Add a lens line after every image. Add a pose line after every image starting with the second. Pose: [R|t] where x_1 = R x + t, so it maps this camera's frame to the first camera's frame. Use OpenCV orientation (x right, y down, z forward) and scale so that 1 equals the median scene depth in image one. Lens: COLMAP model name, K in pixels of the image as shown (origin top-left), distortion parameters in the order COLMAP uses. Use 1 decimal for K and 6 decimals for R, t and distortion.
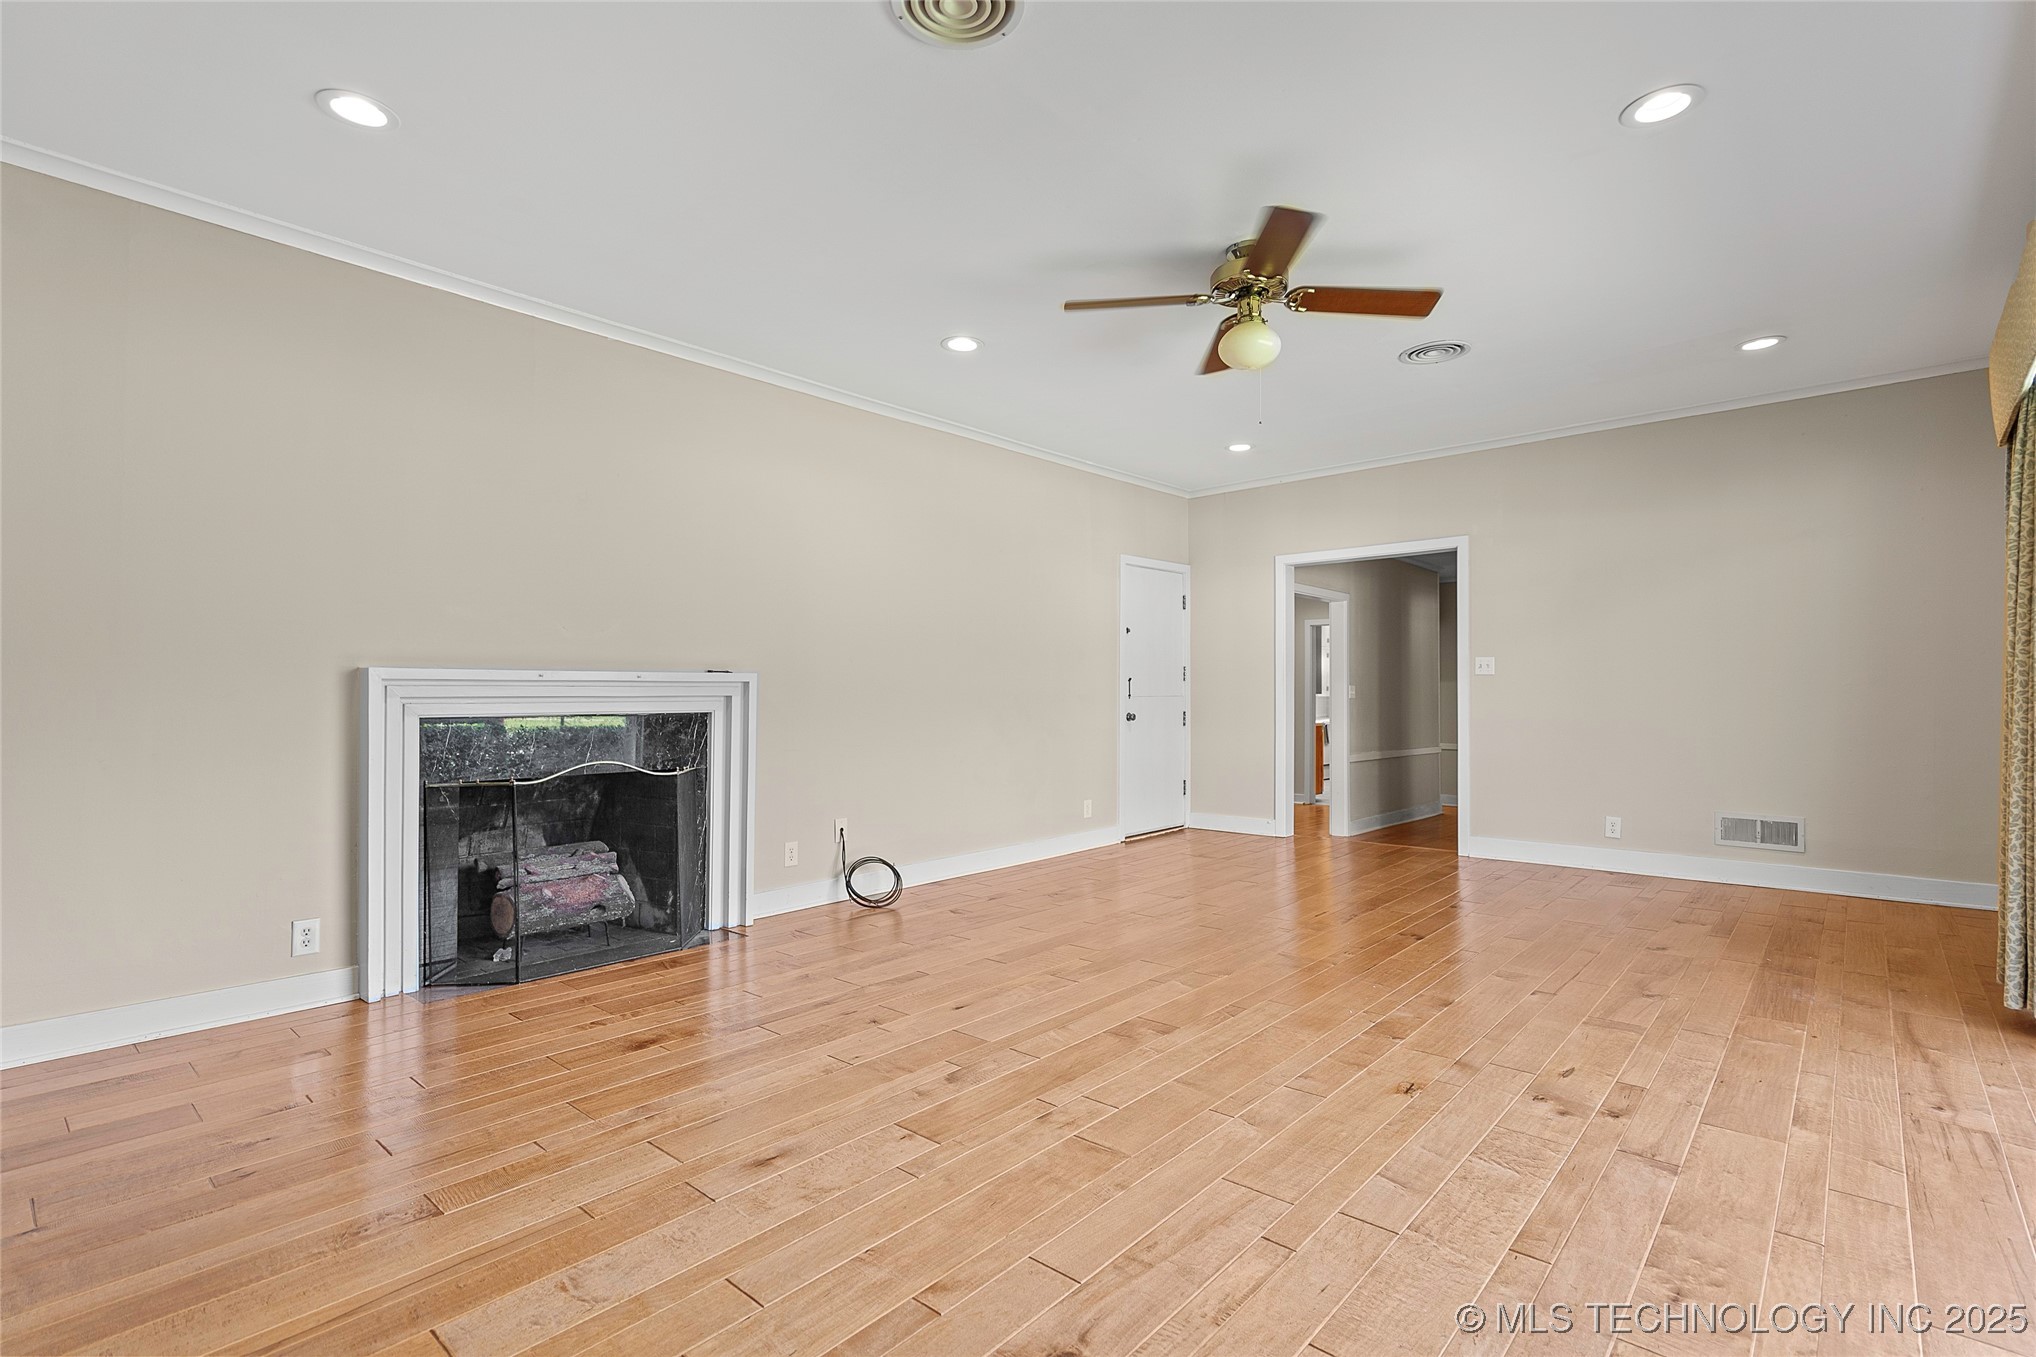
lens RADIAL K [[957.7, 0, 1013.4], [0, 957.7, 660.4], [0, 0, 1]] dist [0.002312, 0.000278]
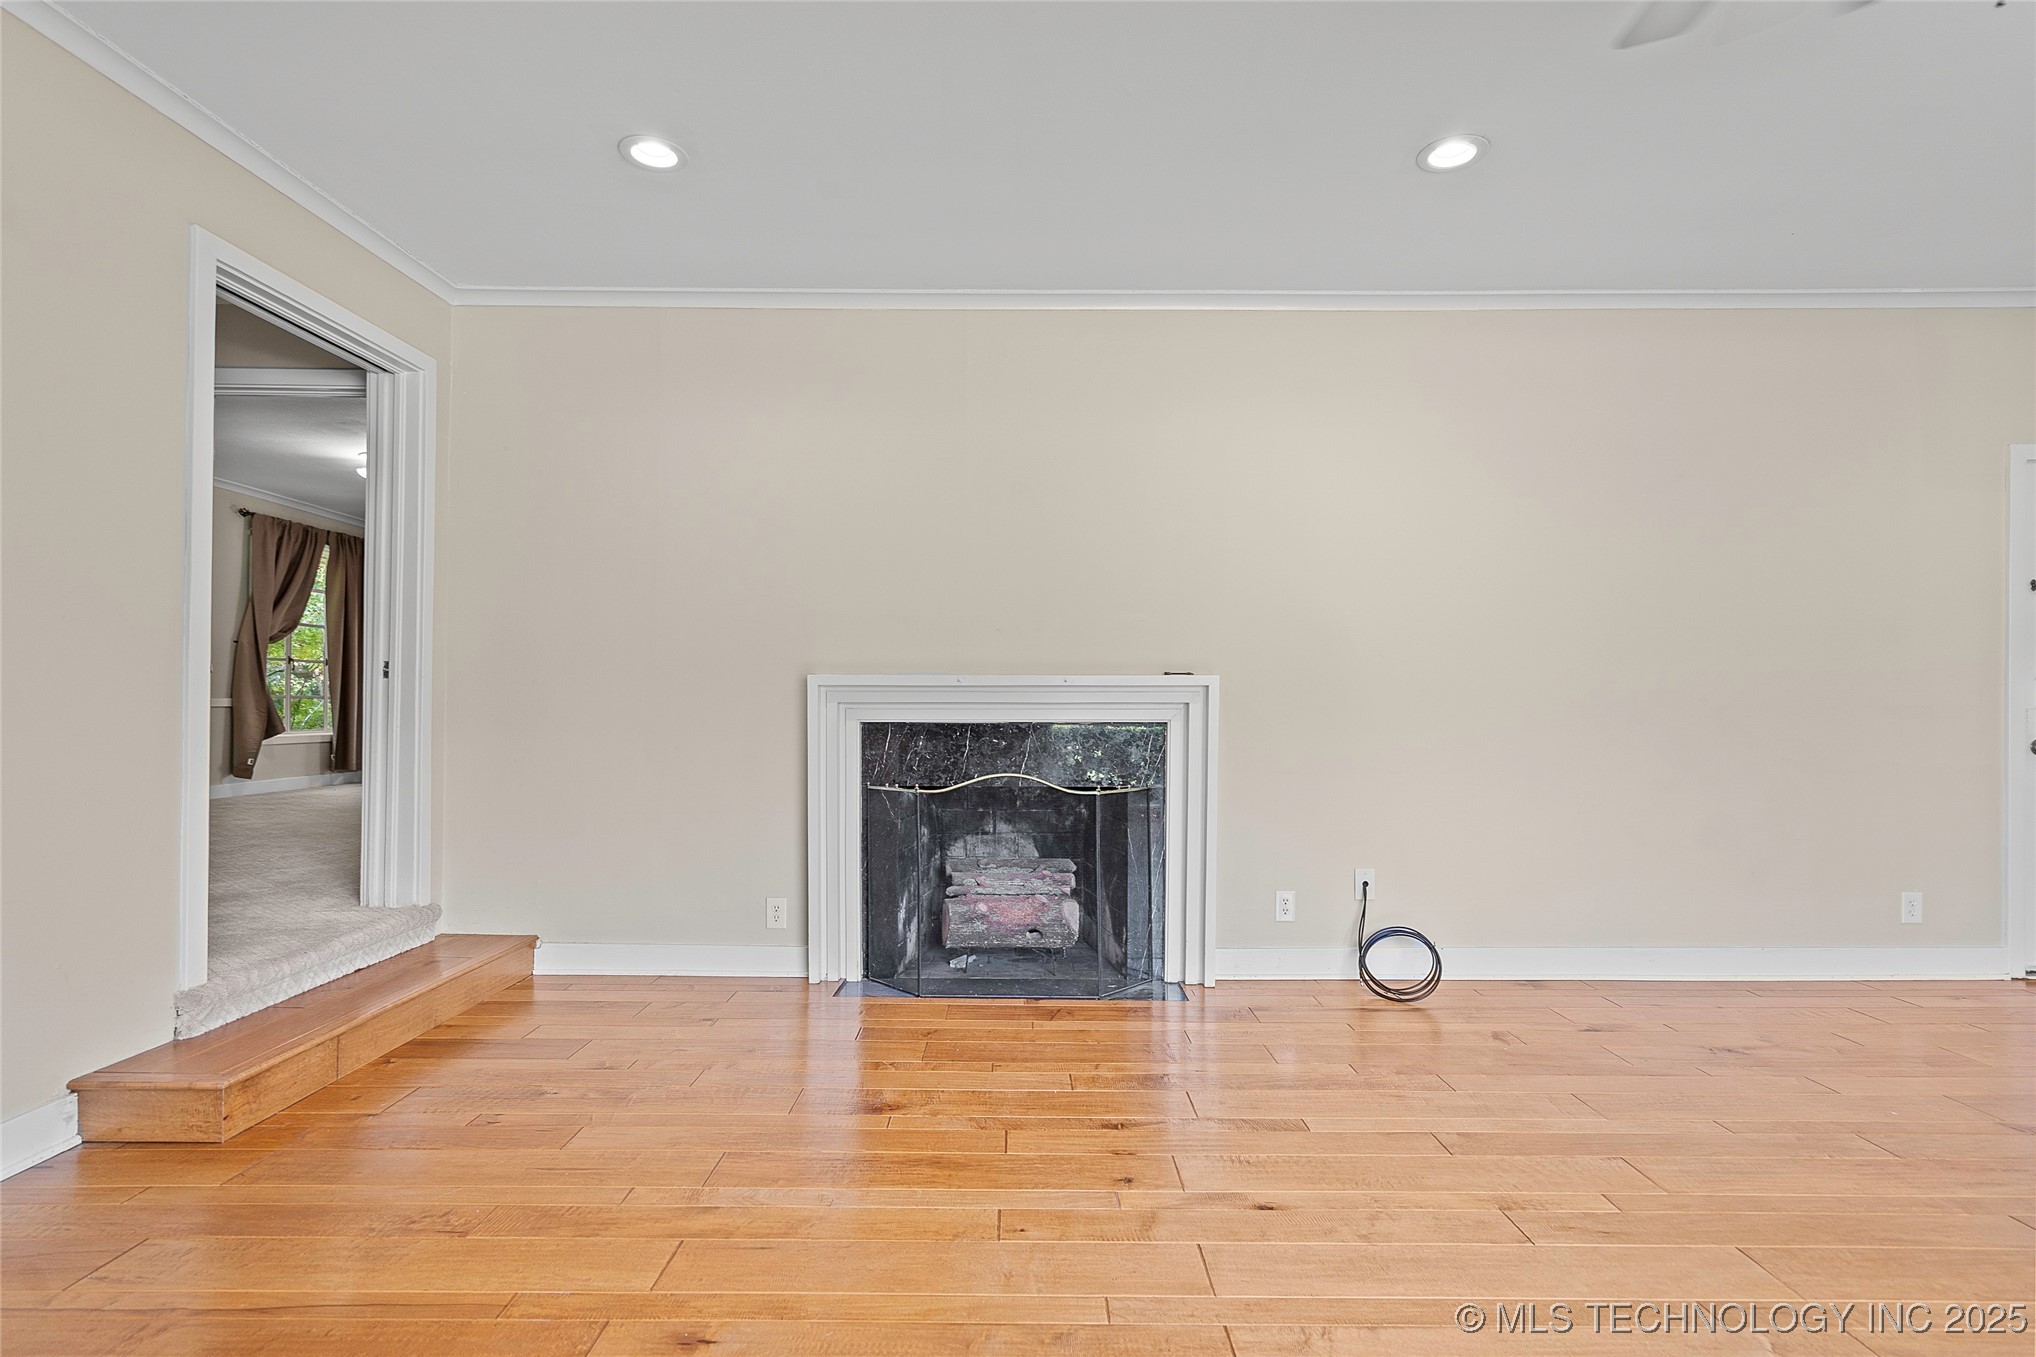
lens RADIAL K [[953.2, 0, 1019.1], [0, 953.2, 685.8], [0, 0, 1]] dist [0.001219, 0.001222]
pose [[0.665050, -0.007153, -0.746765, 0.237595], [0.021369, 0.999727, 0.009454, 0.012376], [0.746493, -0.022245, 0.665021, 0.377707]]
